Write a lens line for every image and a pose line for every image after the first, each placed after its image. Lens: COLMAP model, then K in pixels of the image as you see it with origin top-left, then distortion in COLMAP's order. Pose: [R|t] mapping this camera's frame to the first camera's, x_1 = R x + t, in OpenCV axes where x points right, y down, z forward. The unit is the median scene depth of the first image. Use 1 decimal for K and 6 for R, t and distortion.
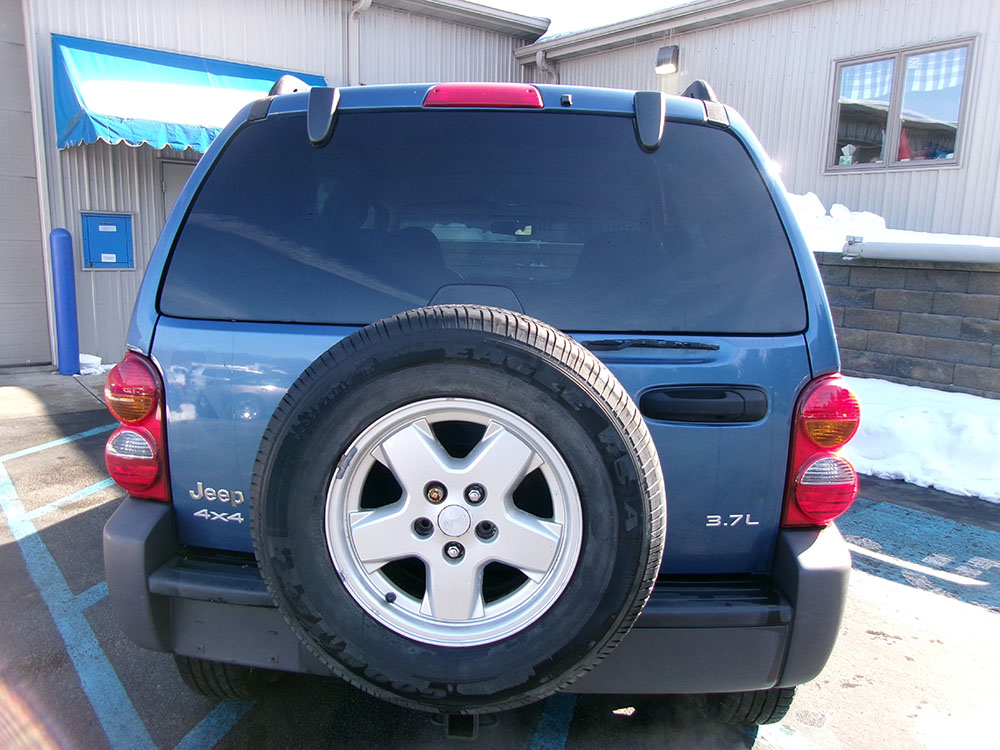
lens RADIAL K [[777.1, 0, 500.8], [0, 777.1, 375.2], [0, 0, 1]] dist [-0.009985, 0.032274]
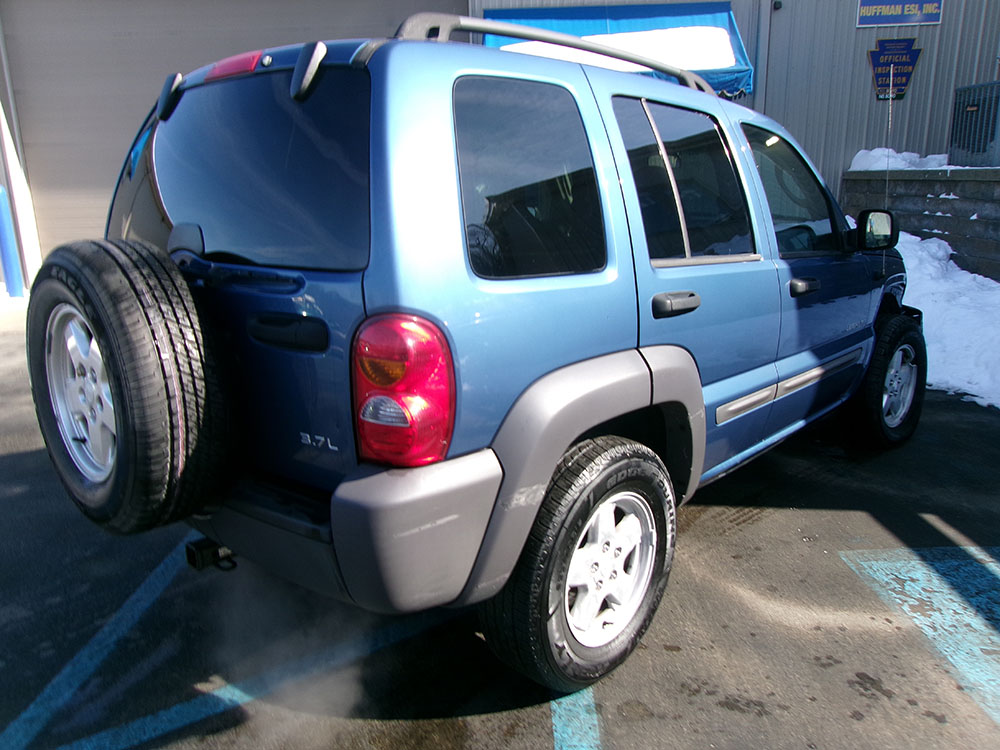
lens RADIAL K [[777.1, 0, 501.4], [0, 777.1, 374.8], [0, 0, 1]] dist [-0.009985, 0.032274]
pose [[0.768414, 0.125023, -0.627622, 0.413752], [-0.074401, 0.991533, 0.106424, -0.014119], [0.635614, -0.035082, 0.771209, 0.117655]]
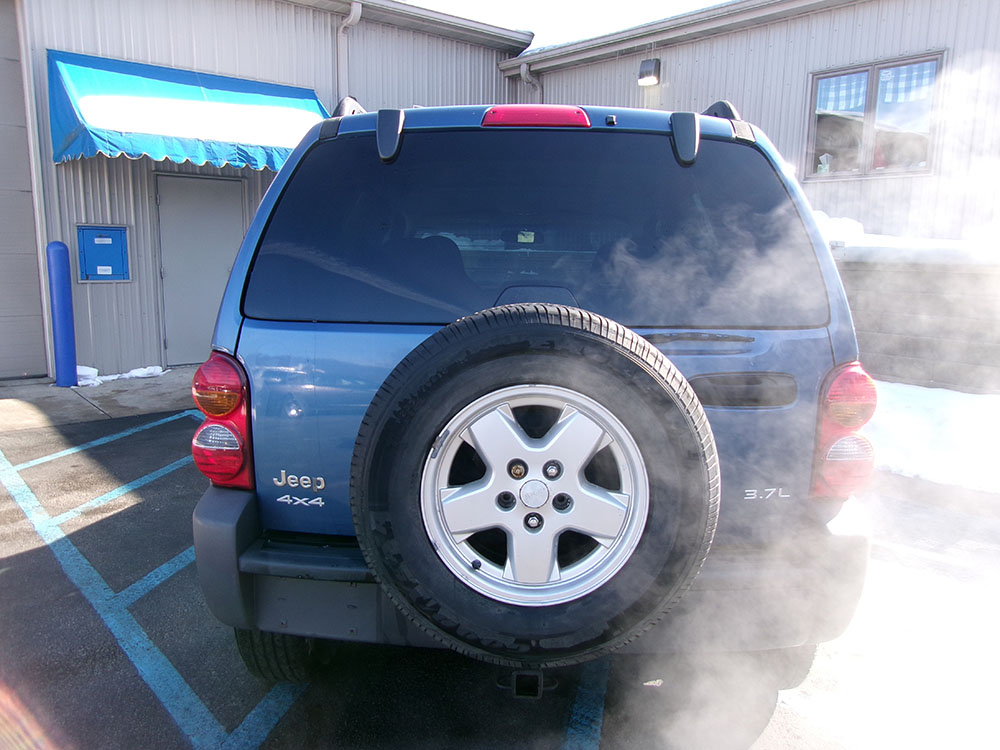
lens RADIAL K [[777.1, 0, 501.1], [0, 777.1, 374.8], [0, 0, 1]] dist [-0.009985, 0.032274]
pose [[0.999348, -0.015915, 0.032423, -0.042138], [0.016287, 0.999804, -0.011253, 0.007713], [-0.032238, 0.011774, 0.999411, -0.038226]]
